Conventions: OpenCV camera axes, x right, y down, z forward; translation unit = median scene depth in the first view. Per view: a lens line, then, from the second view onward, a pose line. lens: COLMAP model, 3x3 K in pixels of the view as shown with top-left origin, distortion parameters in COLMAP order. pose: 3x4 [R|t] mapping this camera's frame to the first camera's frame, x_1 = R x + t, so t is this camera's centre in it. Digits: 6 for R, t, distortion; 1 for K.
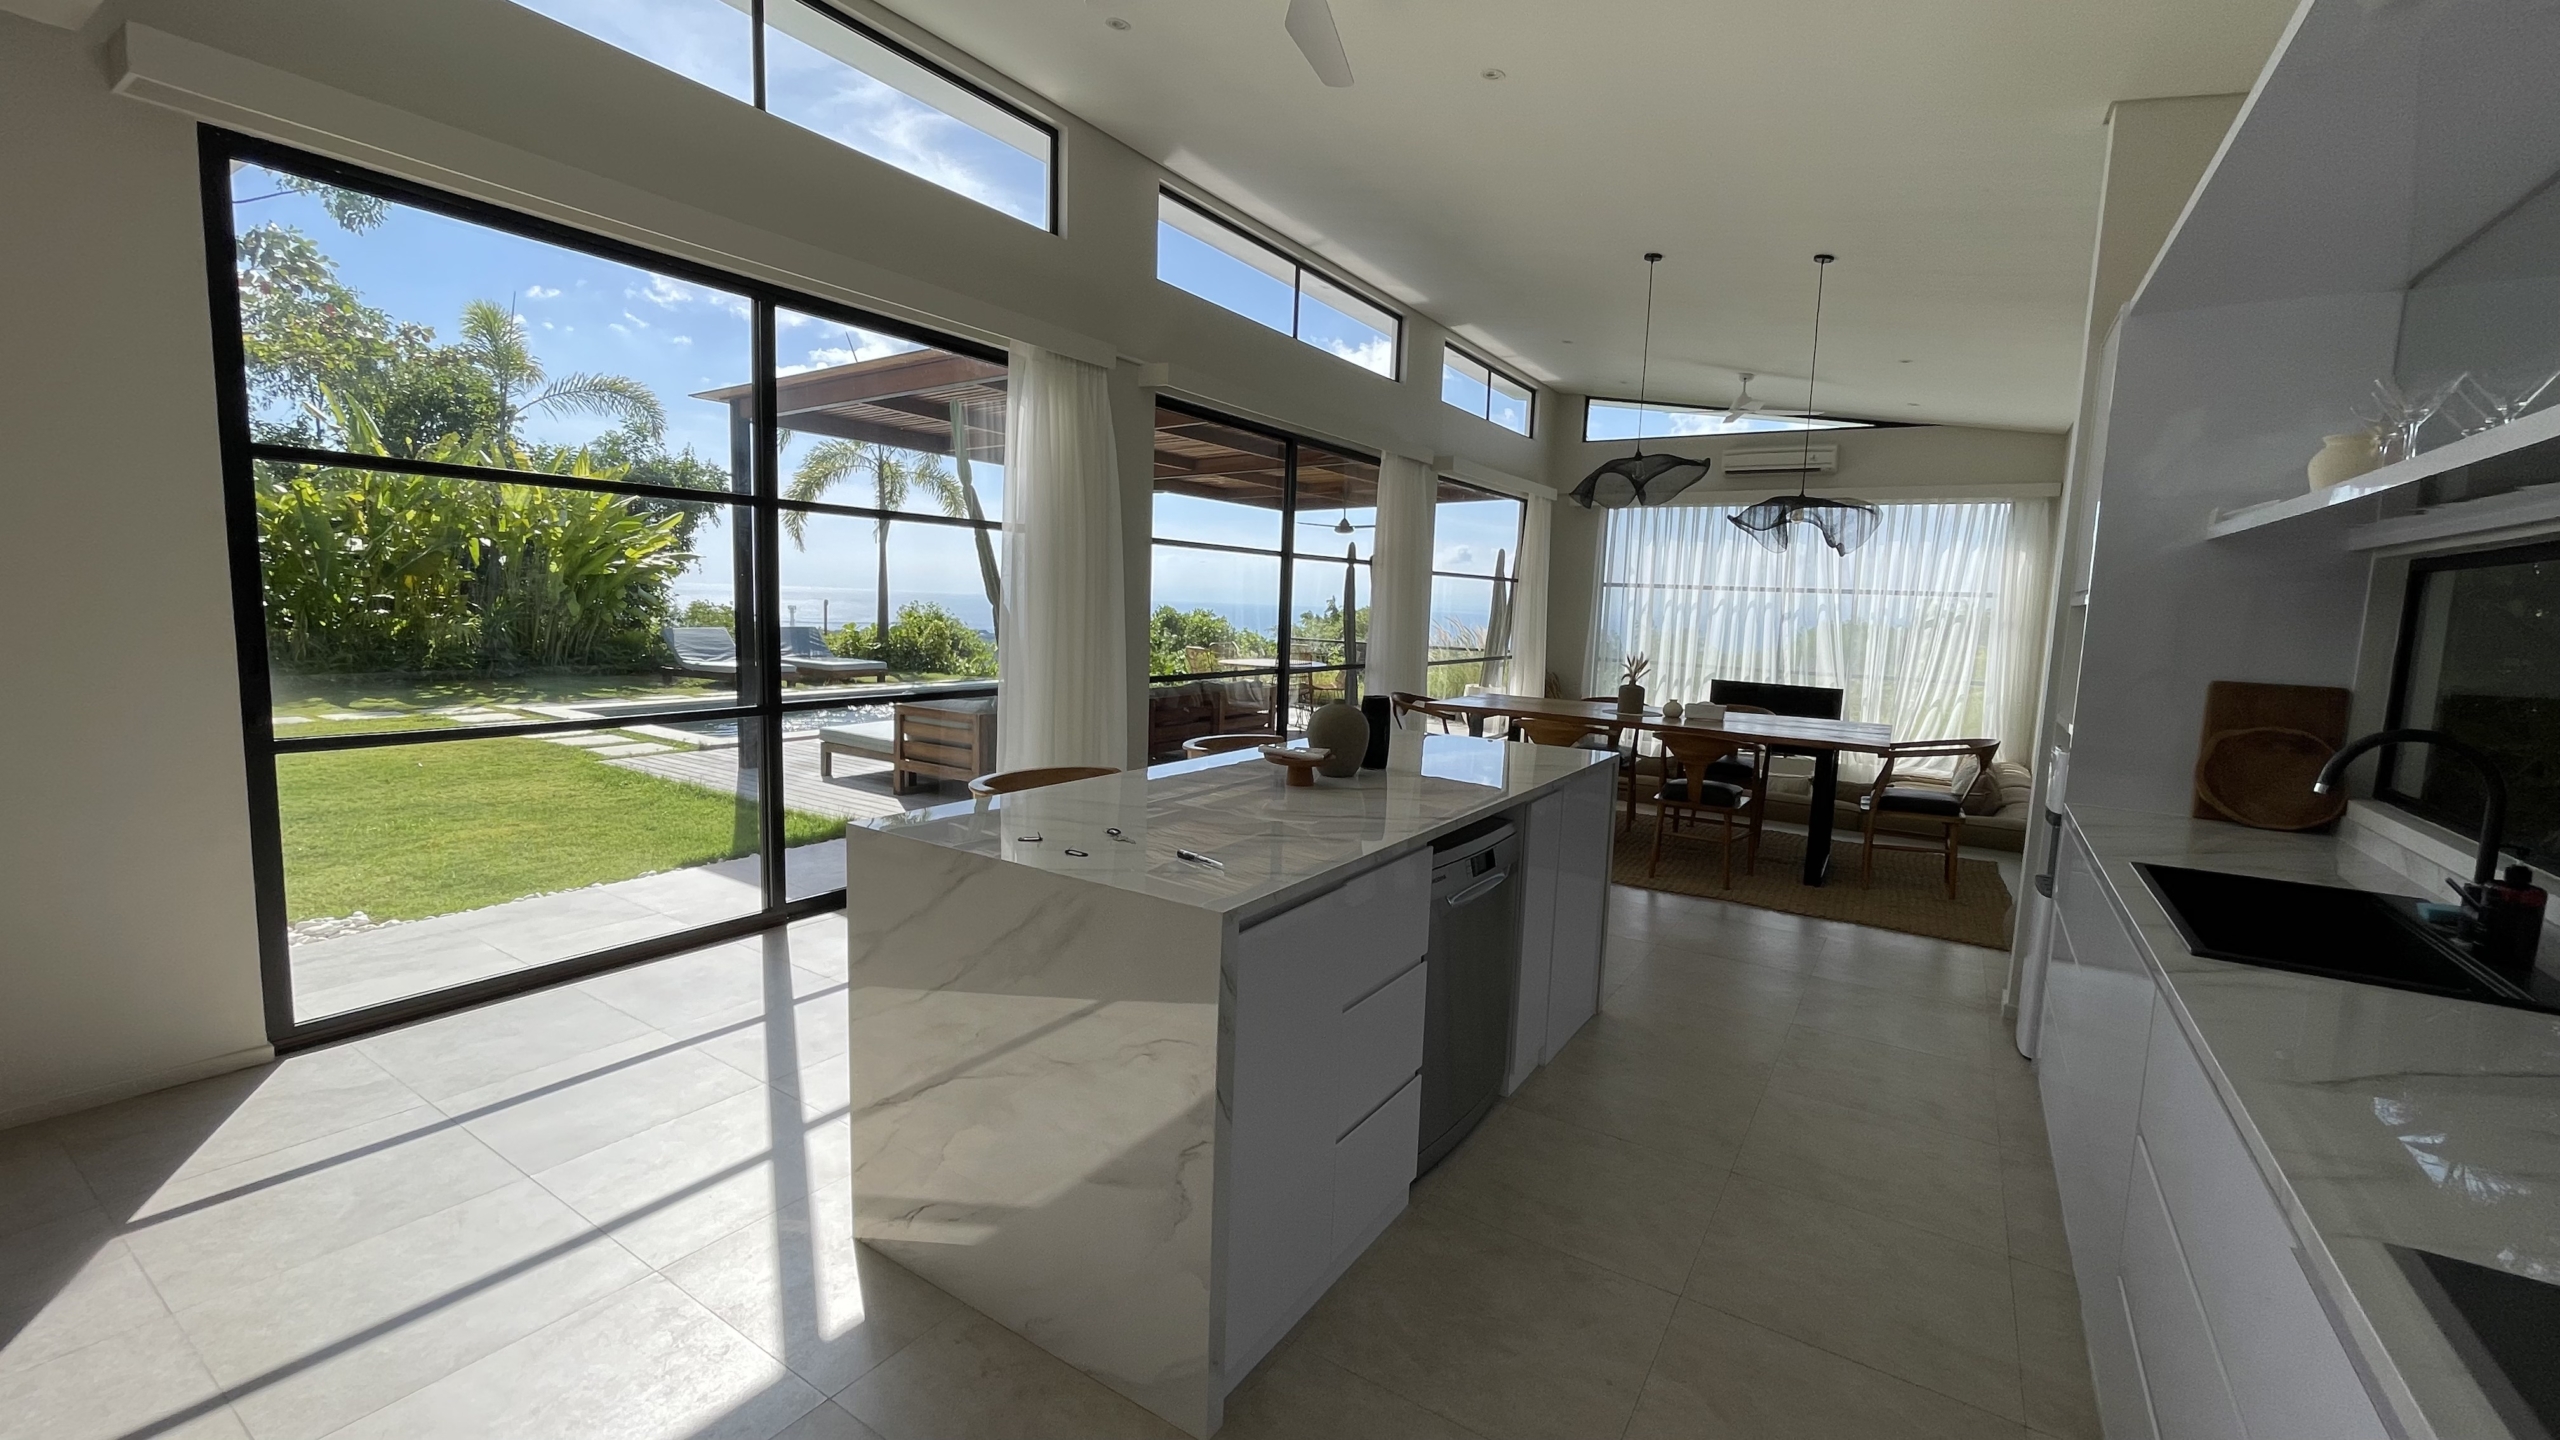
lens RADIAL K [[1039.9, 0, 1273.8], [0, 1039.9, 716.2], [0, 0, 1]] dist [-0.001934, 0.000708]
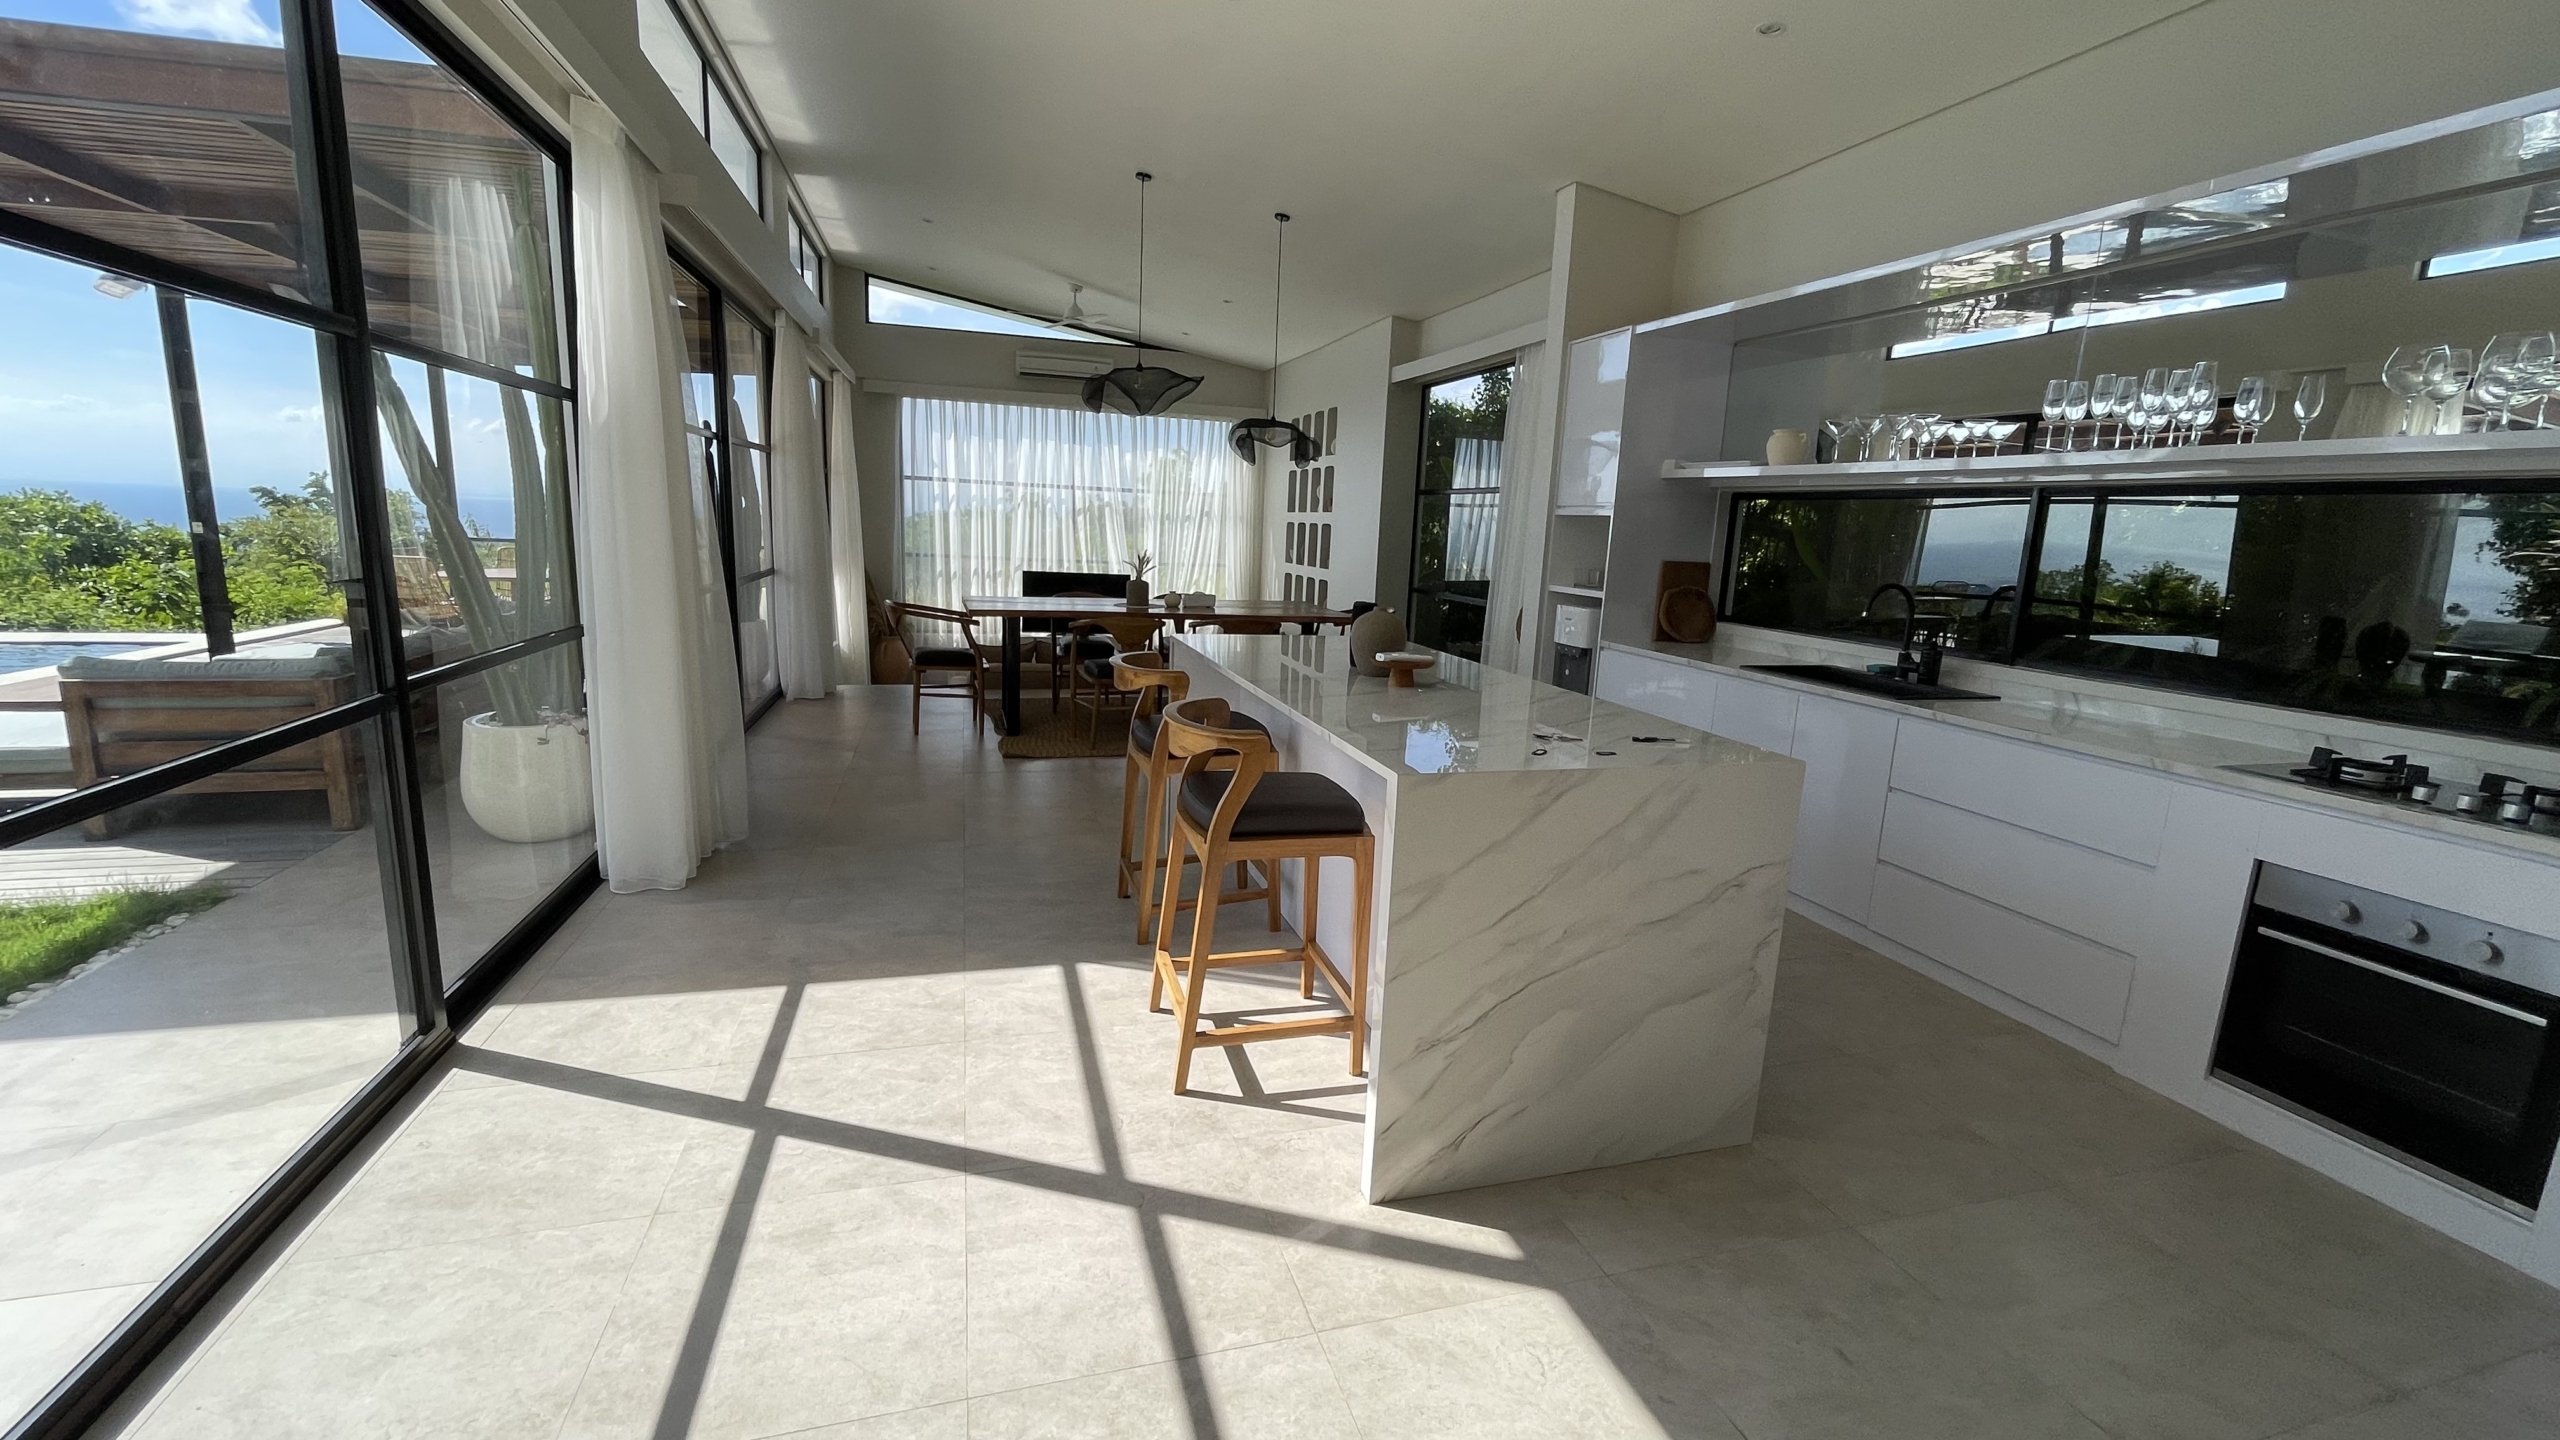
lens RADIAL K [[1039.9, 0, 1274.9], [0, 1039.9, 718.7], [0, 0, 1]] dist [-0.001934, 0.000708]
pose [[0.646353, -0.148959, 0.748357, -0.250874], [0.066550, 0.988028, 0.139186, -0.017444], [-0.760131, -0.040160, 0.648528, 0.105440]]
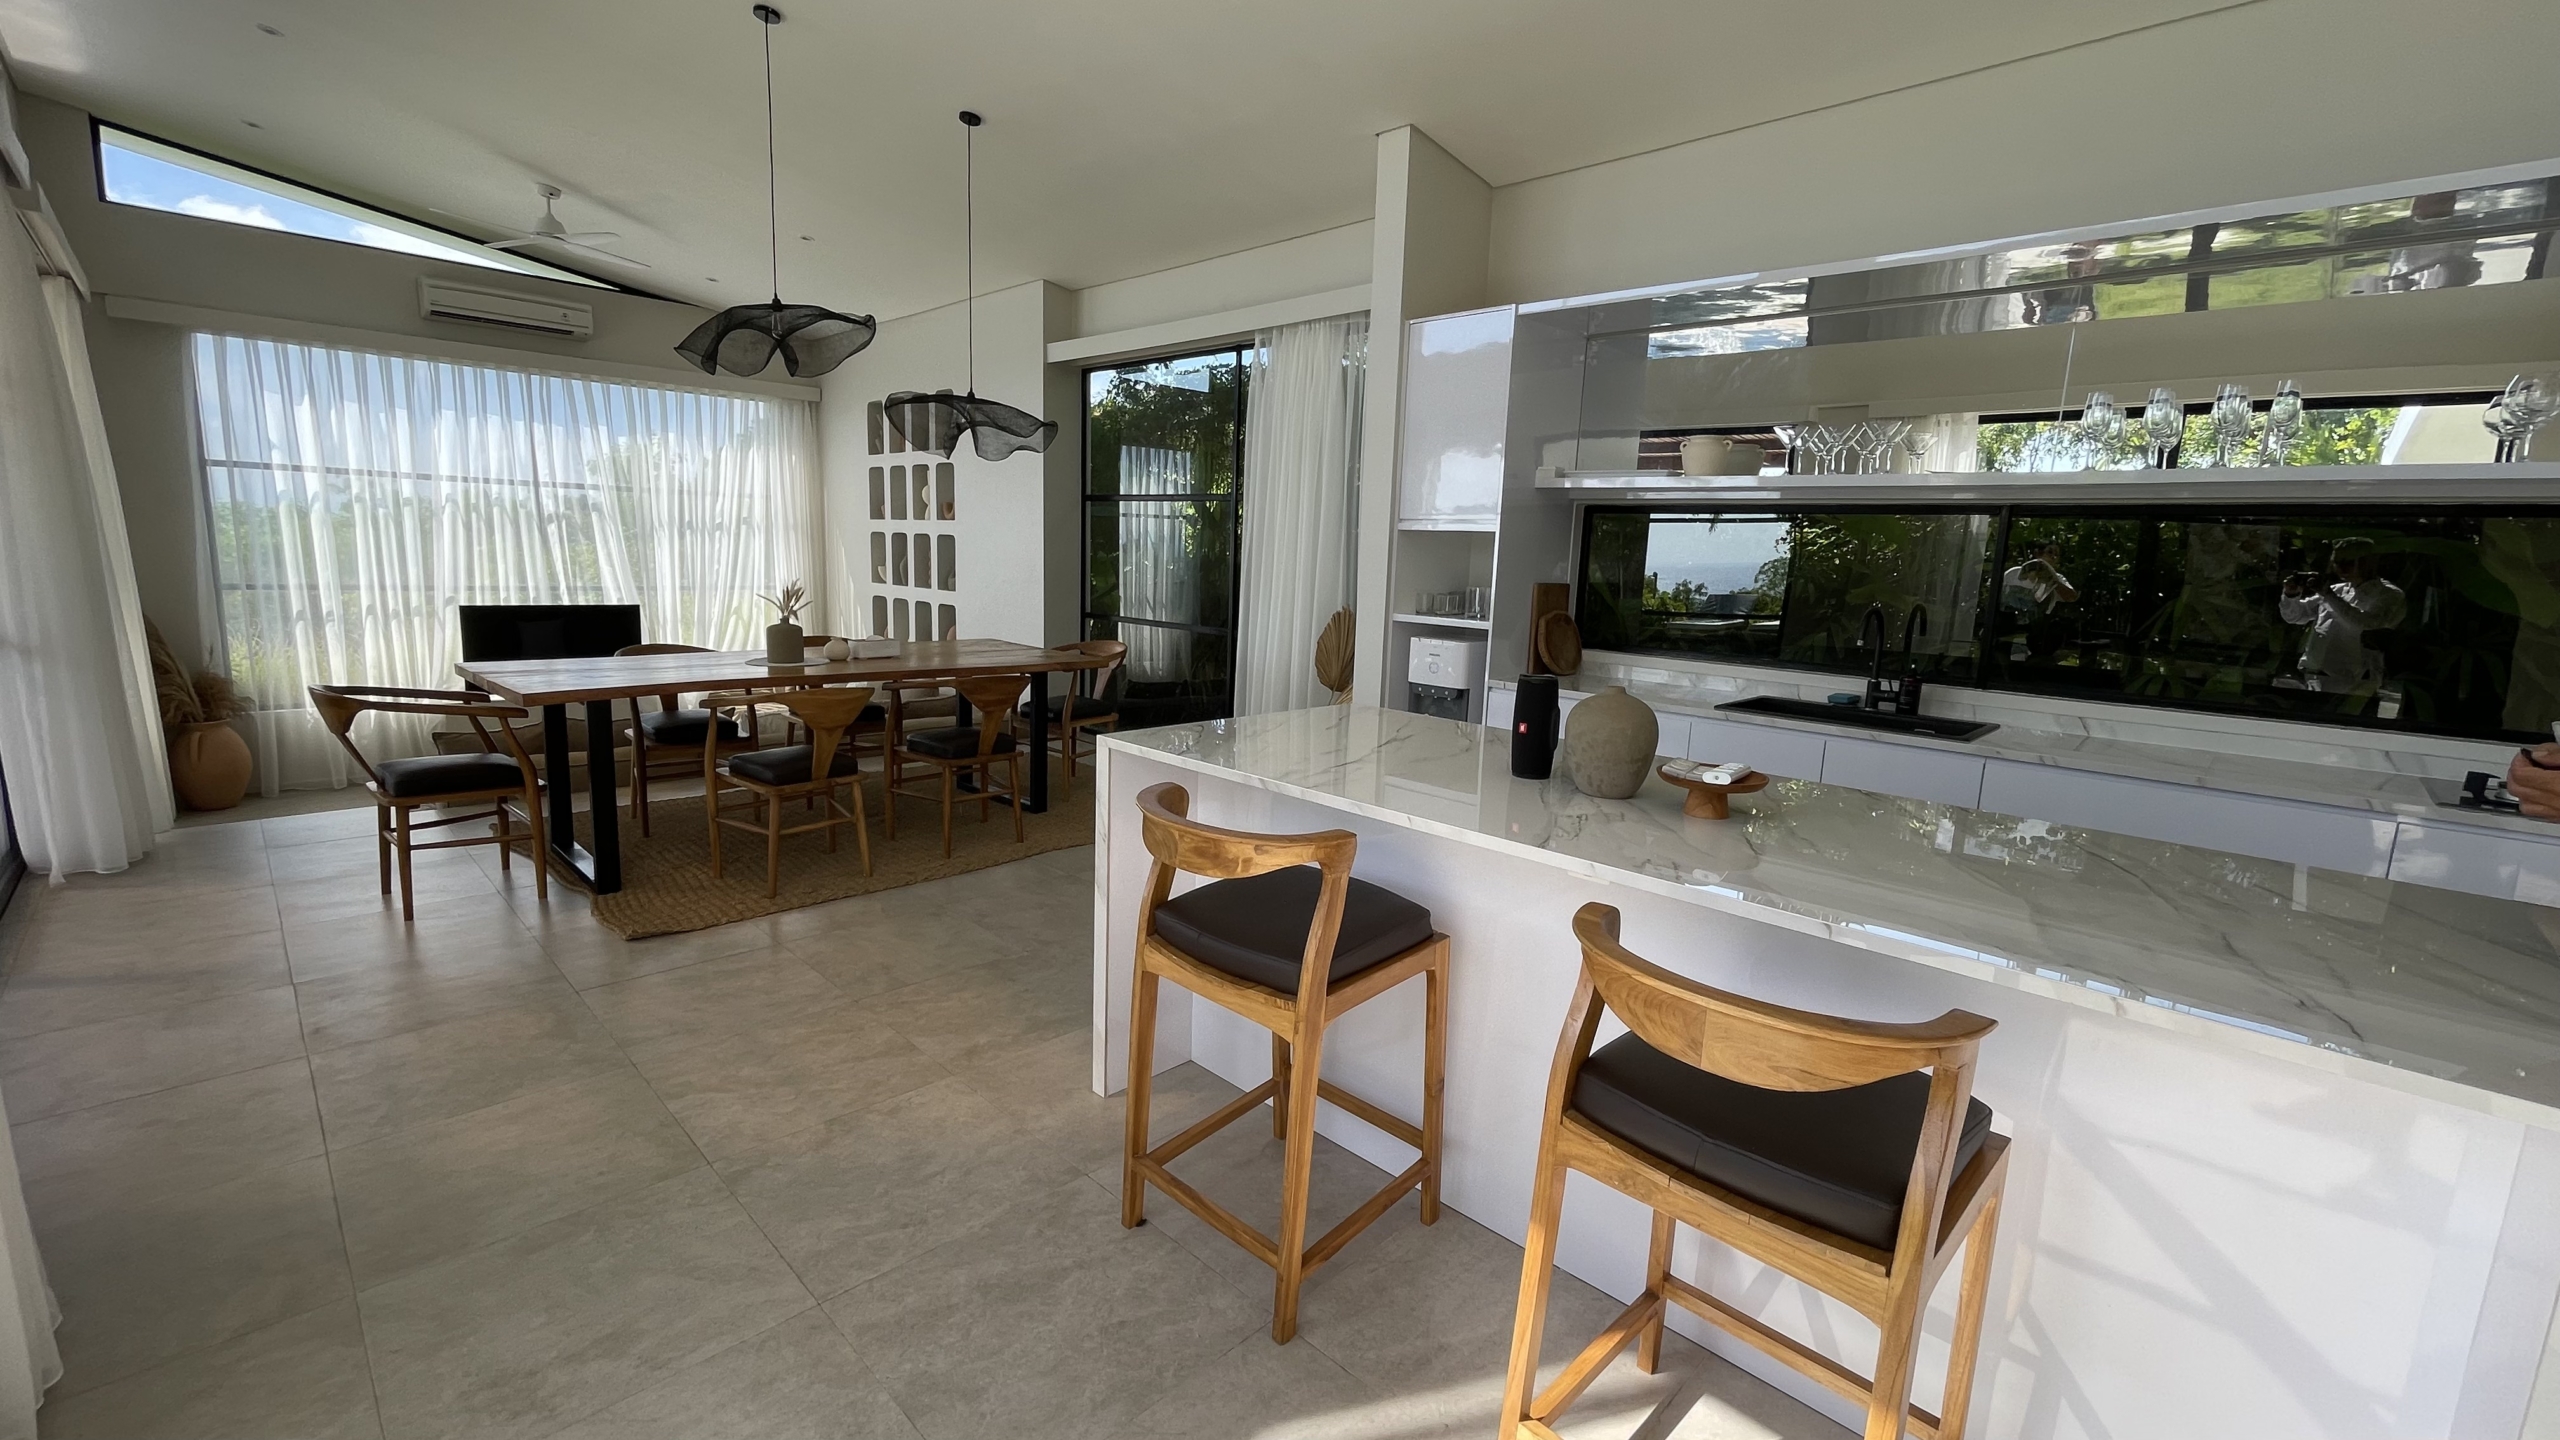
lens RADIAL K [[1039.9, 0, 1280.7], [0, 1039.9, 716.2], [0, 0, 1]] dist [-0.001934, 0.000708]
pose [[0.194391, -0.182384, 0.963820, -0.192469], [0.081143, 0.982185, 0.169493, -0.037920], [-0.977562, 0.045259, 0.205727, 0.309424]]
